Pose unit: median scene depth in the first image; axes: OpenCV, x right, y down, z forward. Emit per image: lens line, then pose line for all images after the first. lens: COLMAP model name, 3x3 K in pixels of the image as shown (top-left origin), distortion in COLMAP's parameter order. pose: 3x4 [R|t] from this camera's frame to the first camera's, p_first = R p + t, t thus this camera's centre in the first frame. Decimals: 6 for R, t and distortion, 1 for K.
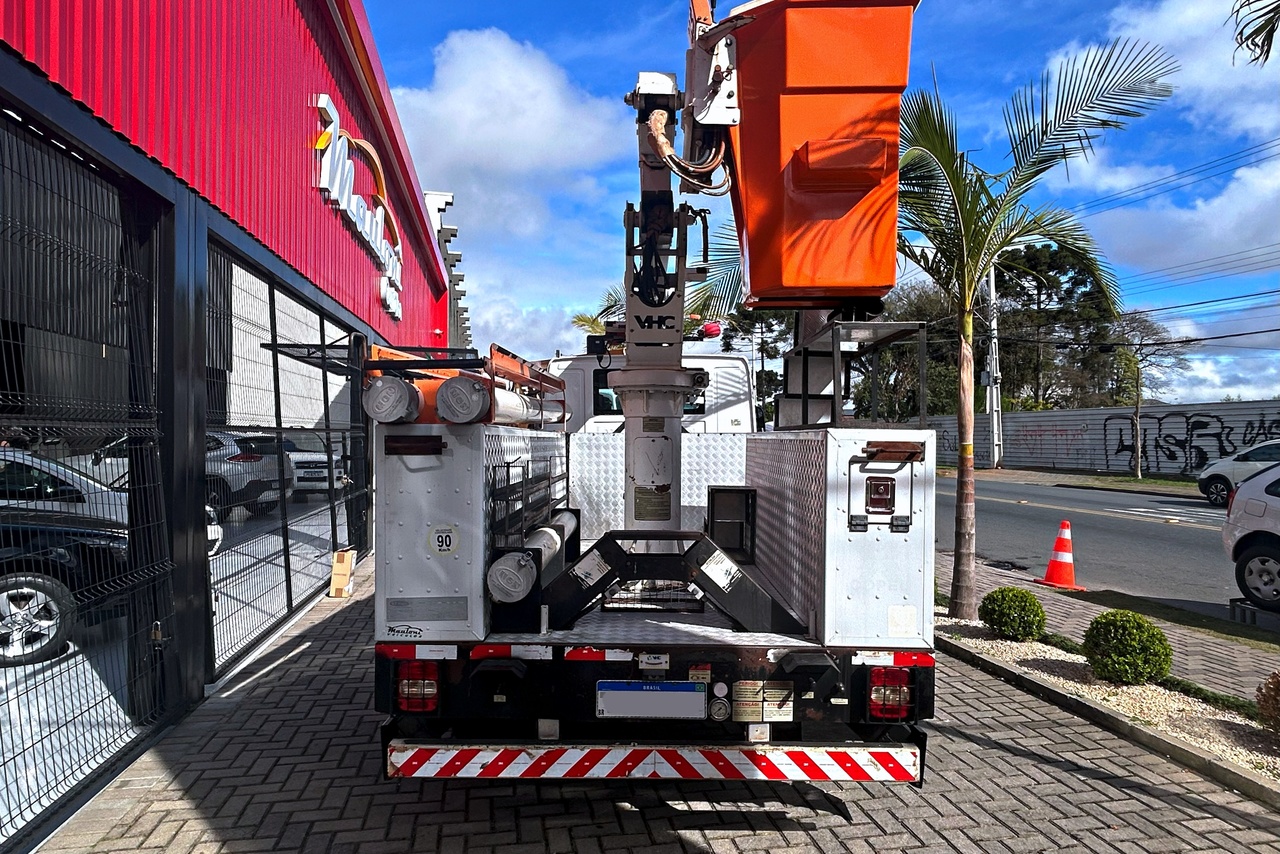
lens RADIAL K [[792.0, 0, 639.4], [0, 792.0, 426.8], [0, 0, 1]] dist [0.002587, -0.005442]
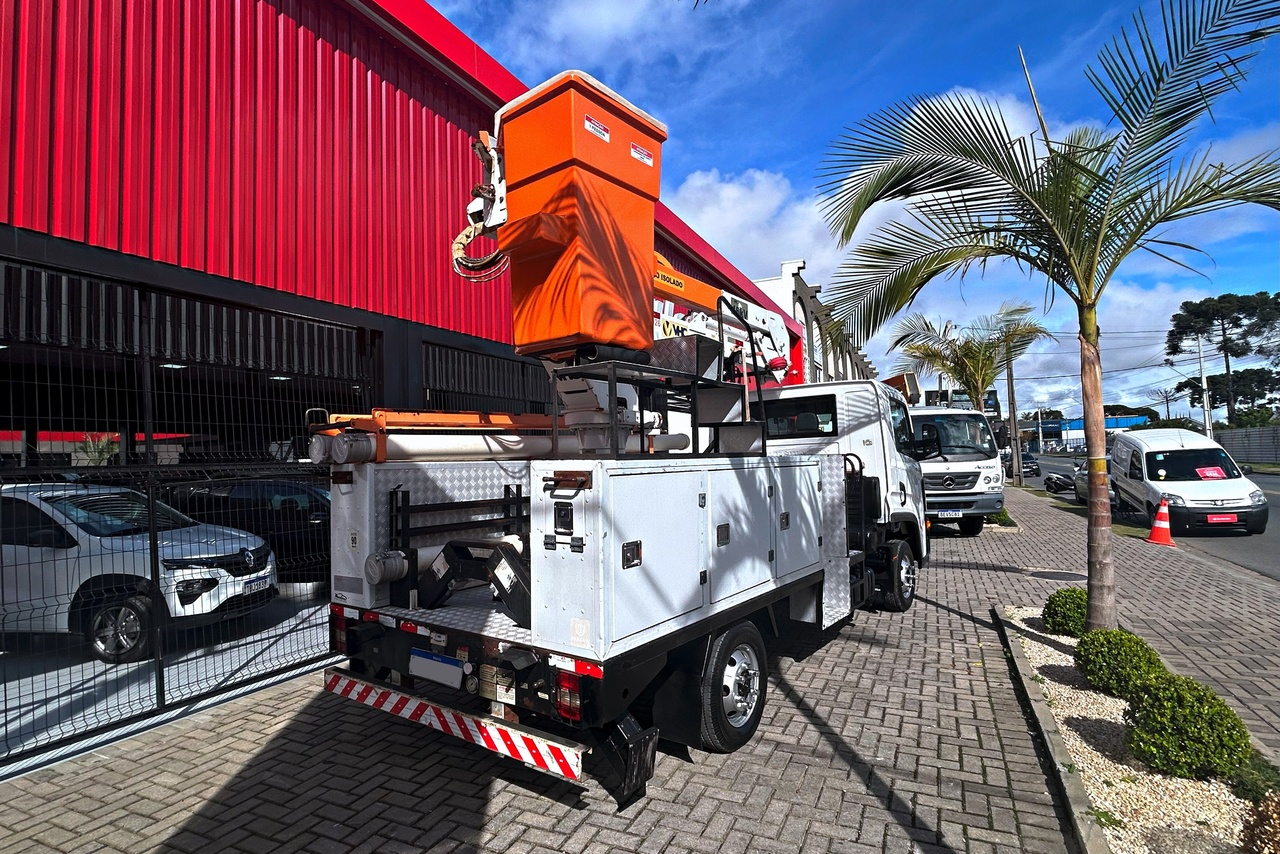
lens RADIAL K [[642.1, 0, 641.4], [0, 642.1, 428.6], [0, 0, 1]] dist [0.002046, 0.001320]
pose [[0.812795, -0.053031, -0.580130, 0.933914], [0.036581, 0.998529, -0.040025, -0.001417], [0.581400, 0.011310, 0.813540, 0.312065]]
